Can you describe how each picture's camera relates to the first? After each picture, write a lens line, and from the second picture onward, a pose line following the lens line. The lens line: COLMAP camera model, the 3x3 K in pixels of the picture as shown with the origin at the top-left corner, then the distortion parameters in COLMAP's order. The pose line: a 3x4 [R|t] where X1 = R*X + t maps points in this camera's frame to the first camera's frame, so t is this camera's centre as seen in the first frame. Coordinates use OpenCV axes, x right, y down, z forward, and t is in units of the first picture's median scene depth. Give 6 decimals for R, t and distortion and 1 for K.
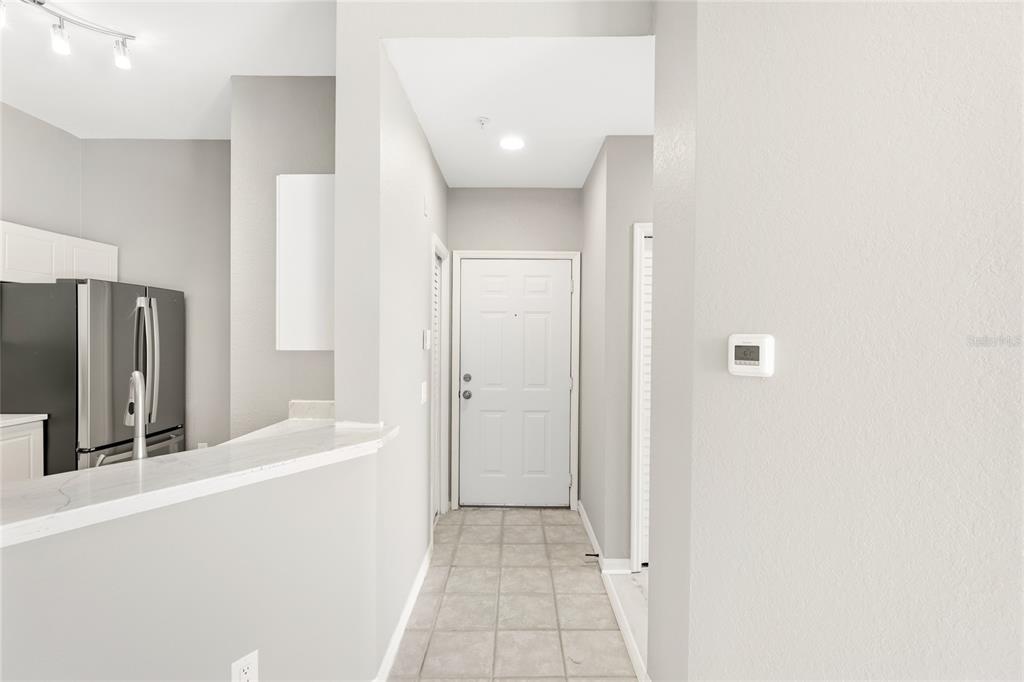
lens RADIAL K [[458.9, 0, 513.1], [0, 458.9, 338.7], [0, 0, 1]] dist [0.004139, -0.001115]
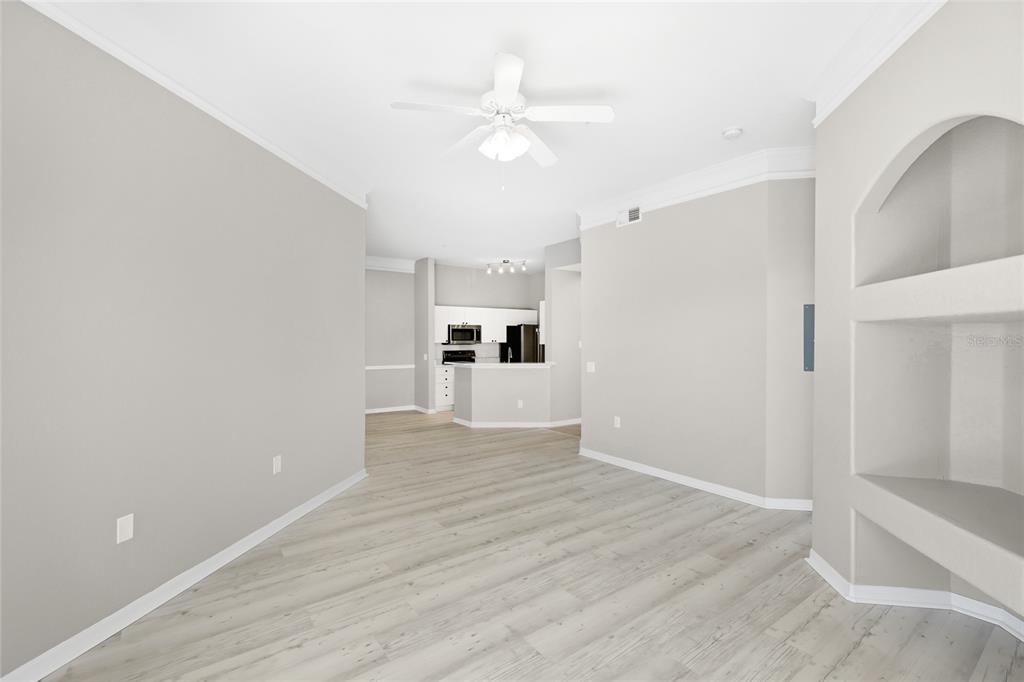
lens RADIAL K [[458.9, 0, 508.0], [0, 458.9, 339.0], [0, 0, 1]] dist [0.004139, -0.001115]
pose [[0.582963, -0.007247, -0.812467, 1.851685], [-0.001591, 0.999948, -0.010061, 0.014366], [0.812497, 0.007157, 0.582921, -1.125260]]
